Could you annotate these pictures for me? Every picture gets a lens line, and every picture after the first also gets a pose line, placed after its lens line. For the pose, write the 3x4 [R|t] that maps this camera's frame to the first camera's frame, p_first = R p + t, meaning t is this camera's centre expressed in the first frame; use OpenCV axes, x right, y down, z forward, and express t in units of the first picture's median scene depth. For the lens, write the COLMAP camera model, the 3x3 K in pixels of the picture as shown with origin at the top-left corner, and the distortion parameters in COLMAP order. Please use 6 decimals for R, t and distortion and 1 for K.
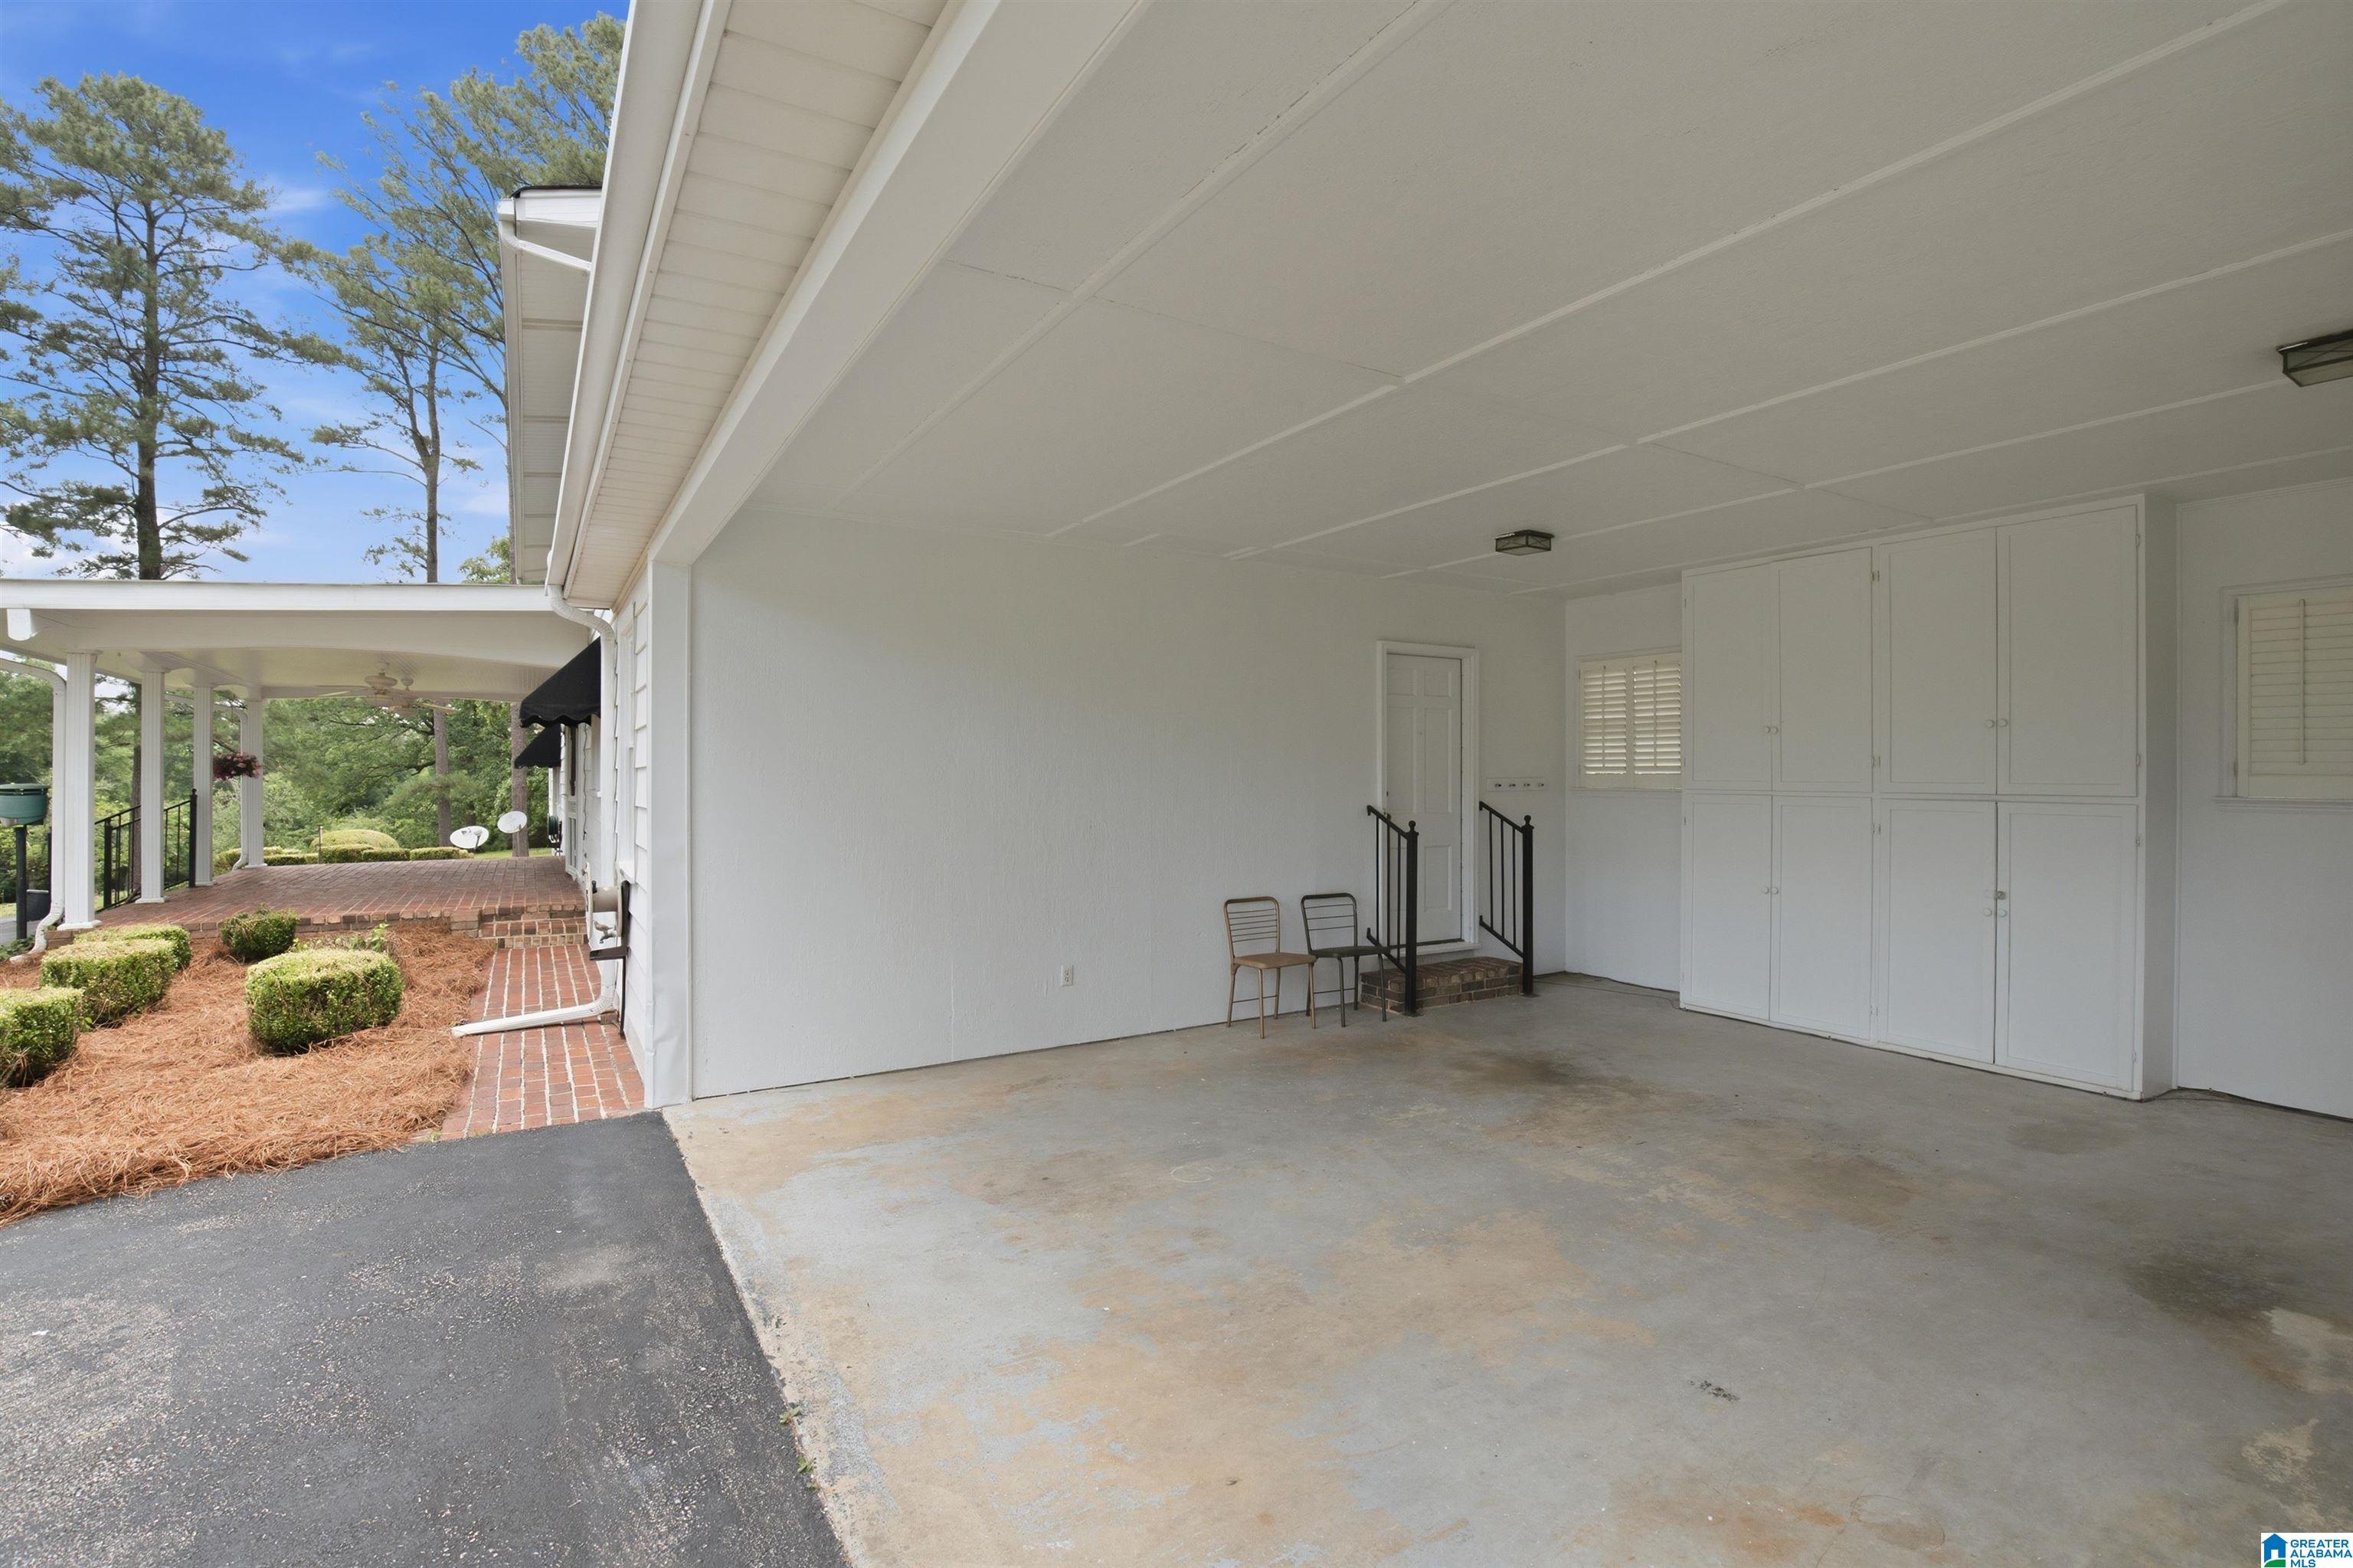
lens RADIAL K [[1123.6, 0, 1170.1], [0, 1123.6, 769.4], [0, 0, 1]] dist [-0.011303, 0.002345]
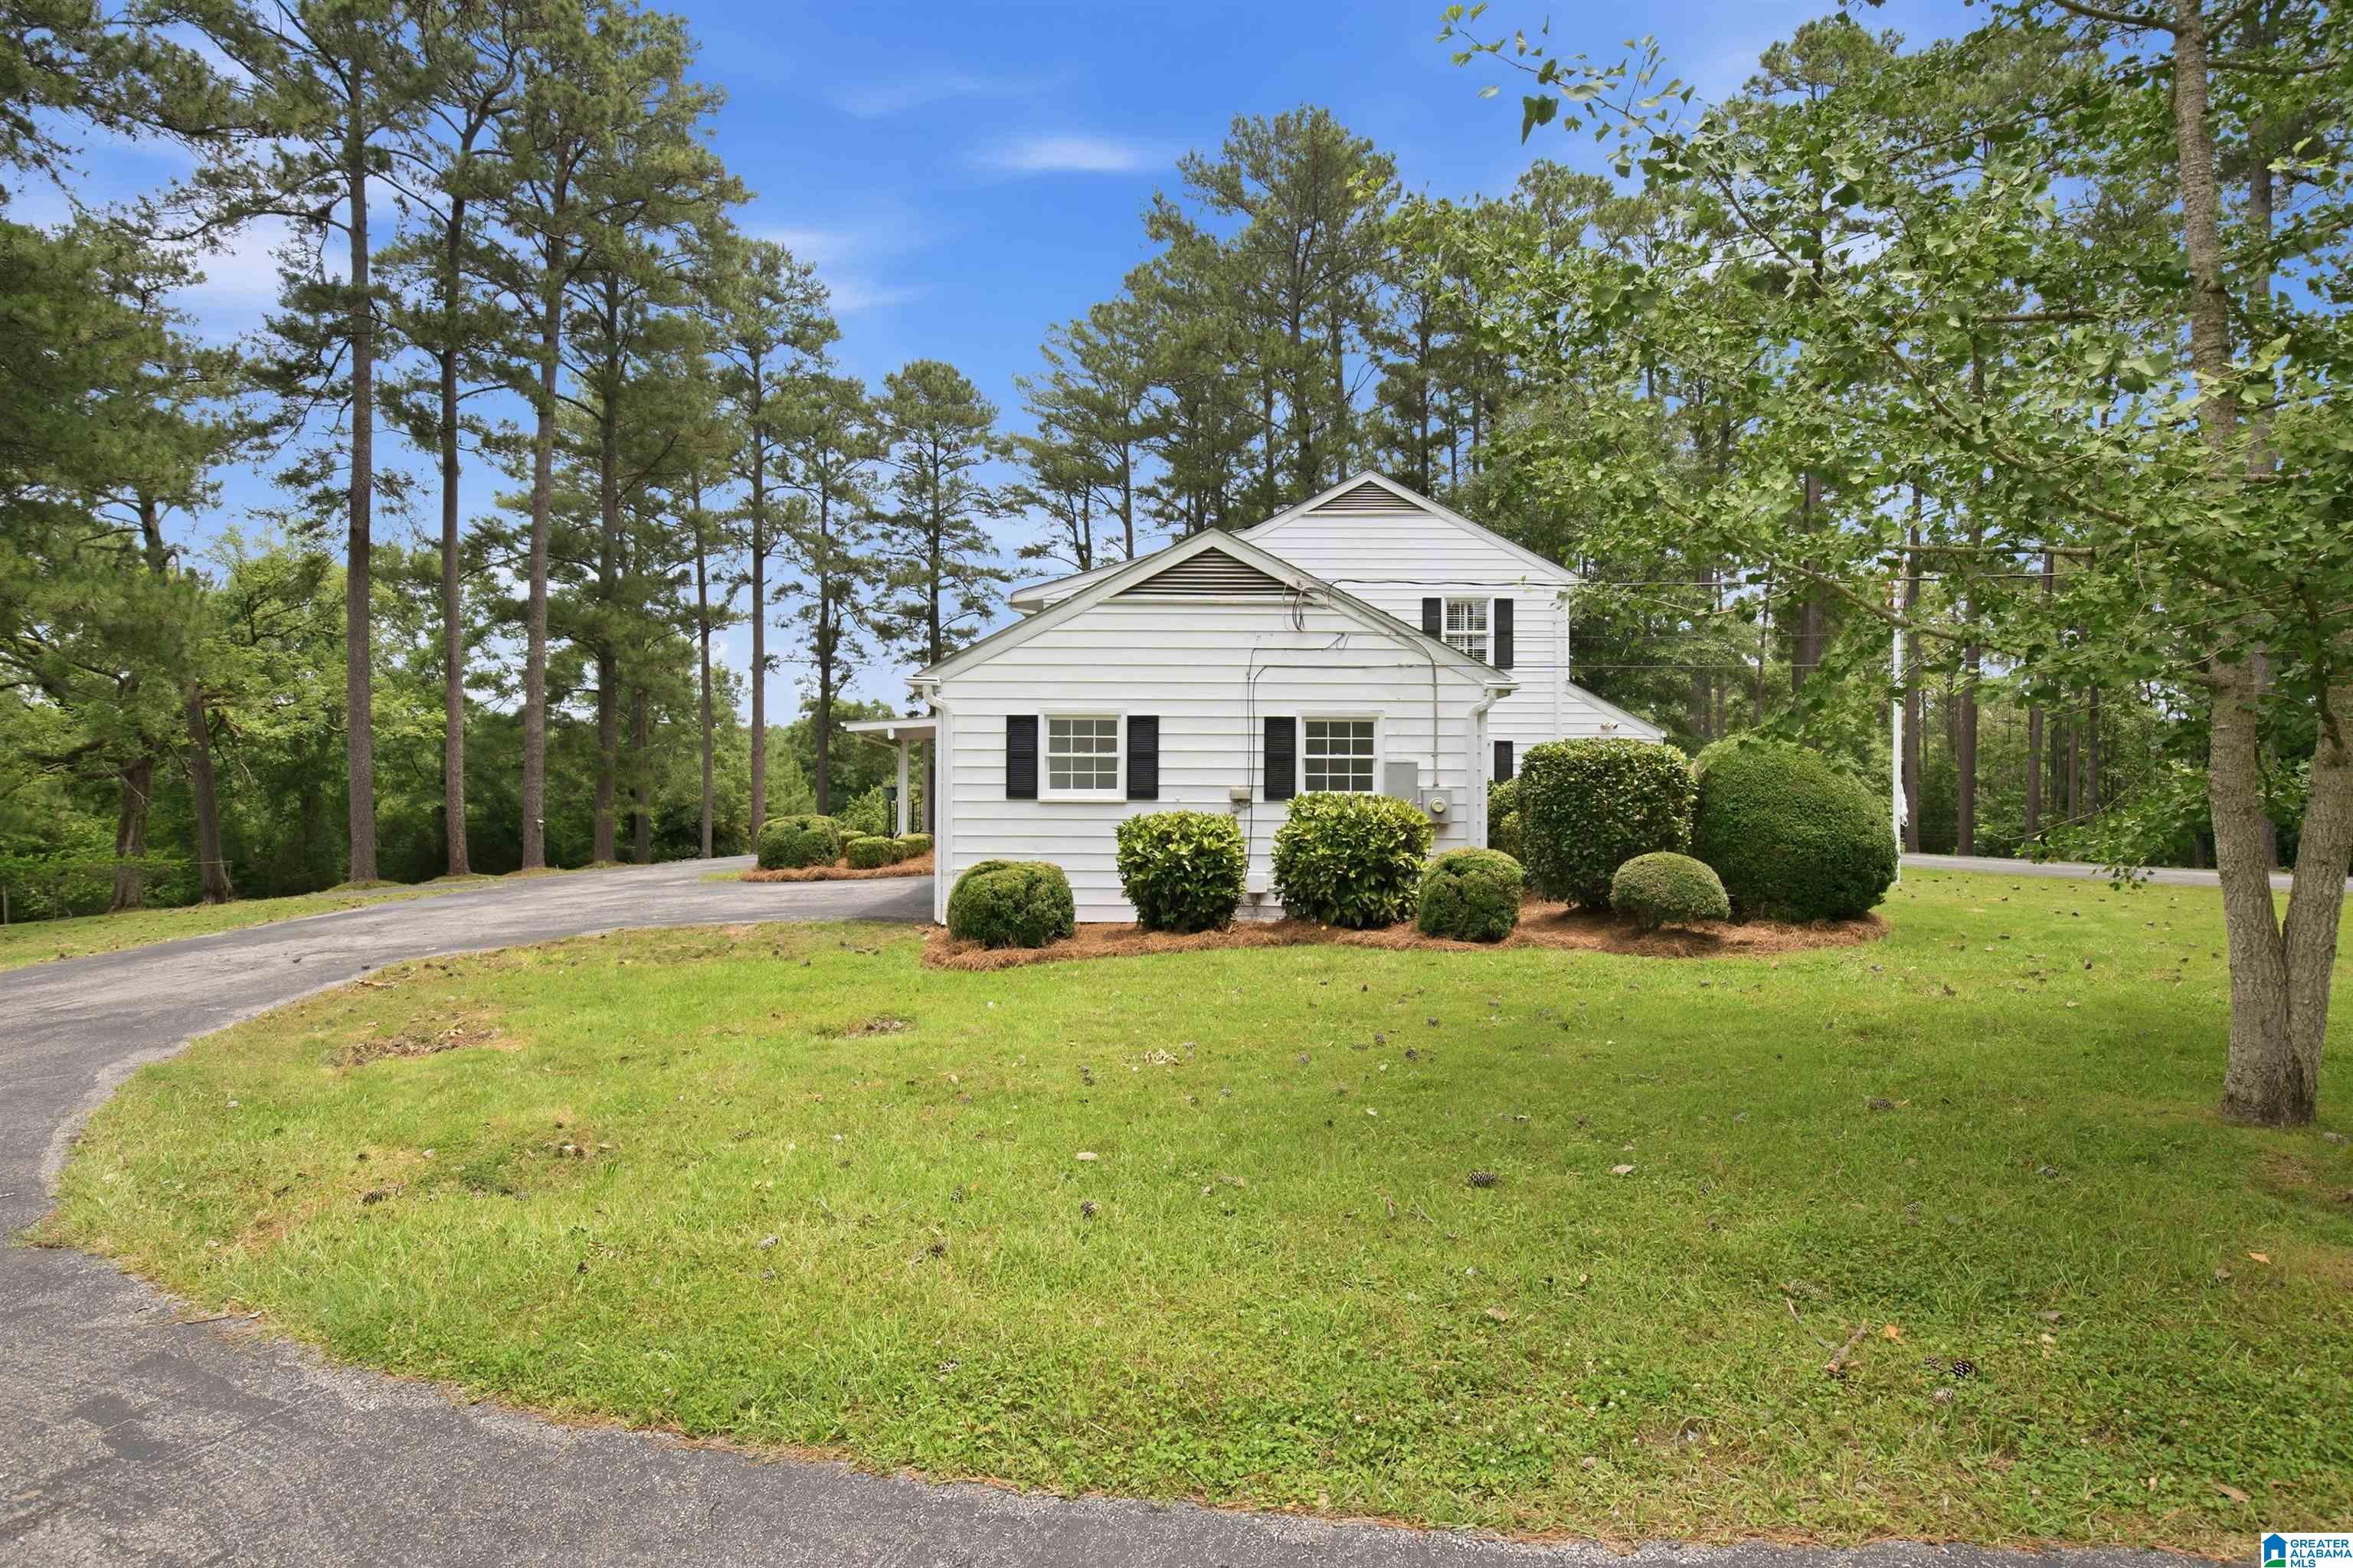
lens RADIAL K [[1123.6, 0, 1187.3], [0, 1123.6, 790.0], [0, 0, 1]] dist [-0.011303, 0.002345]
pose [[0.865438, 0.007384, -0.500961, 0.221103], [-0.002487, 0.999942, 0.010443, -0.000709], [0.501010, -0.007792, 0.865407, -0.232091]]
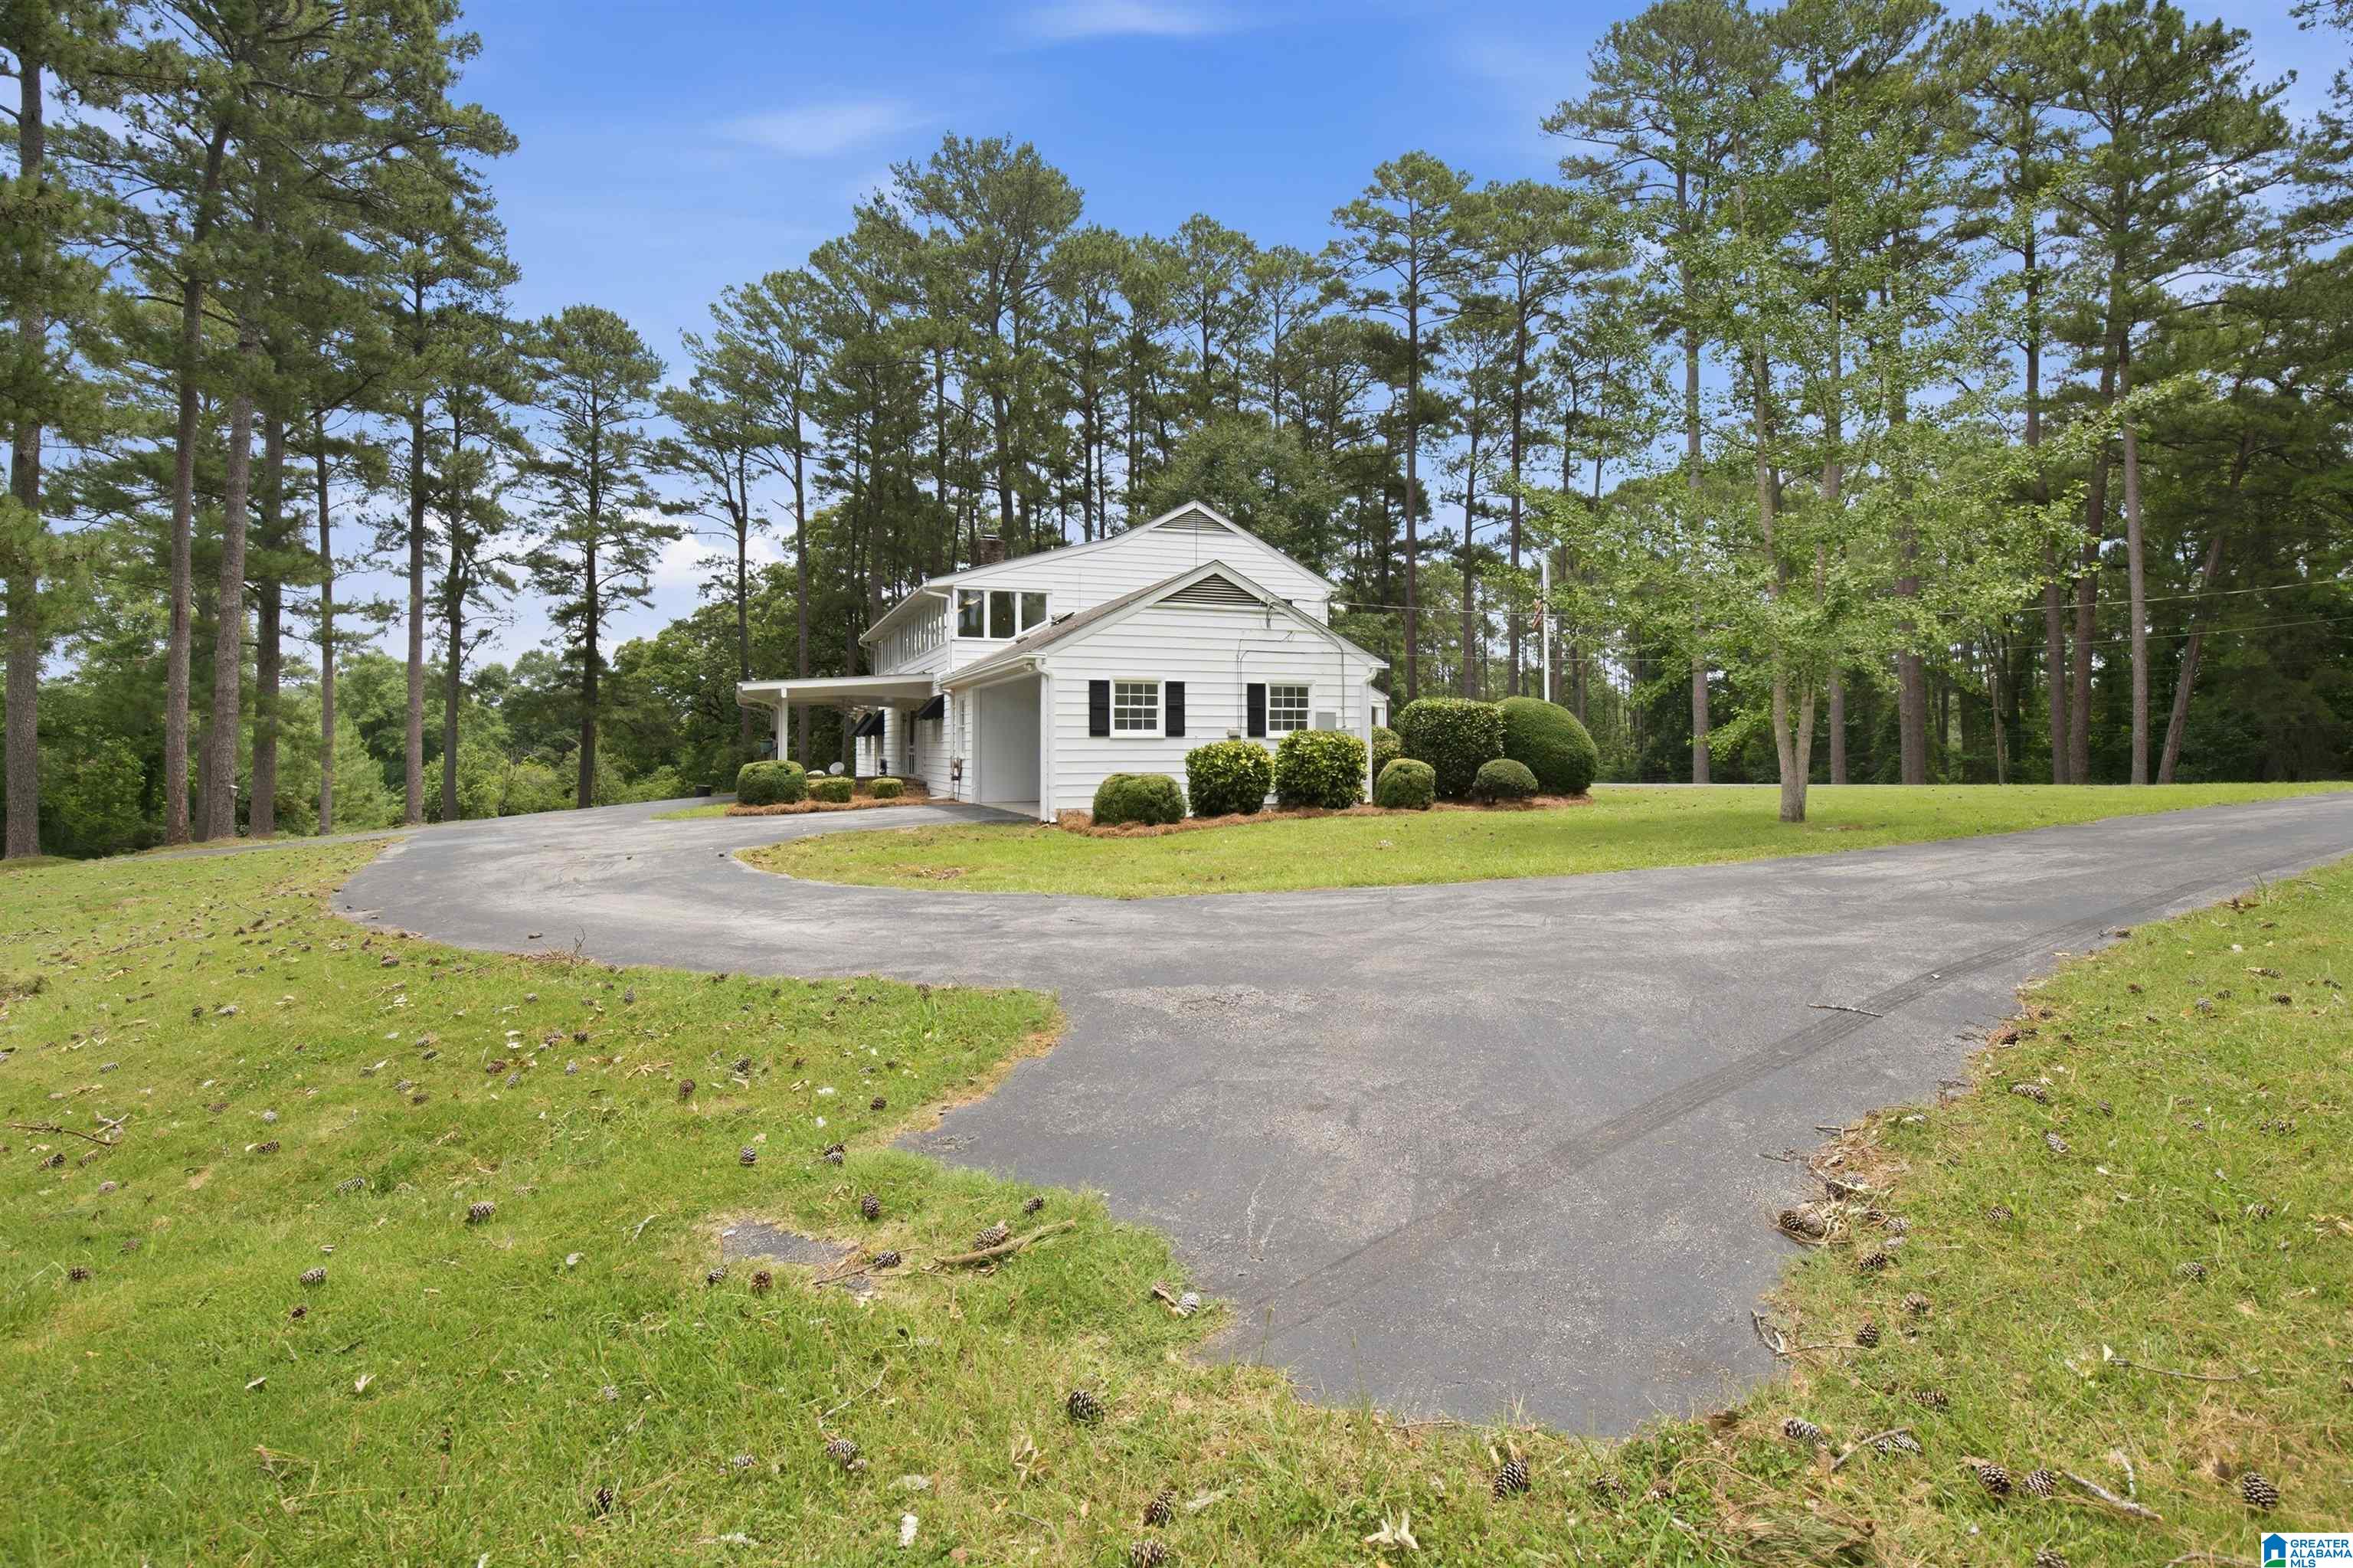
lens RADIAL K [[1123.6, 0, 1175.6], [0, 1123.6, 771.1], [0, 0, 1]] dist [-0.011303, 0.002345]
pose [[0.987765, -0.000531, -0.155951, 0.137064], [0.004610, 0.999657, 0.025791, 0.006889], [0.155884, -0.026194, 0.987428, -0.421324]]
